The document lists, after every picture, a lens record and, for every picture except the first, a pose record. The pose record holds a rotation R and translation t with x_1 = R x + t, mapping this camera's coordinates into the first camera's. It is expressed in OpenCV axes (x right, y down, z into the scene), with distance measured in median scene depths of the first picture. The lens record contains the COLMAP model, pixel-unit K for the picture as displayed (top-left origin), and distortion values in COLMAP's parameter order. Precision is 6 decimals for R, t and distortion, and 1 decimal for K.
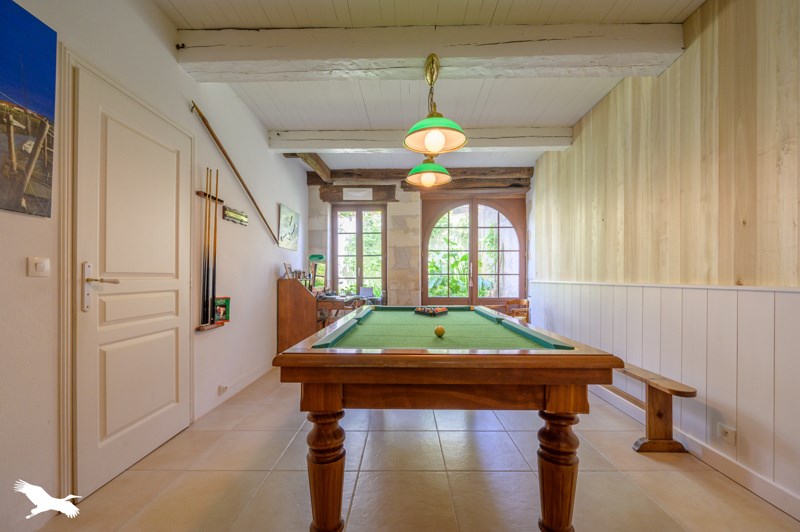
lens RADIAL K [[339.4, 0, 399.4], [0, 339.4, 280.3], [0, 0, 1]] dist [-0.001554, -0.000247]
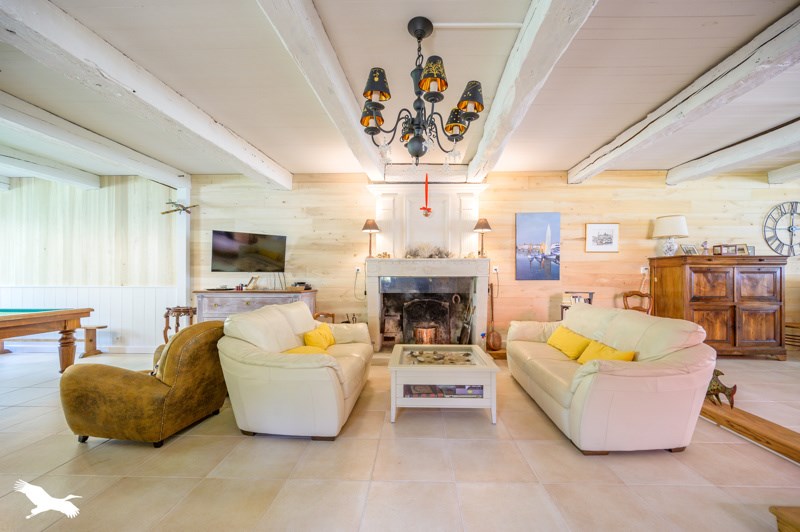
lens RADIAL K [[319.0, 0, 401.2], [0, 319.0, 279.0], [0, 0, 1]] dist [-0.000477, -0.000066]
pose [[0.045304, -0.000984, 0.998973, -1.420053], [-0.001816, 0.999998, 0.001067, -0.045047], [-0.998972, -0.001862, 0.045302, -1.325225]]
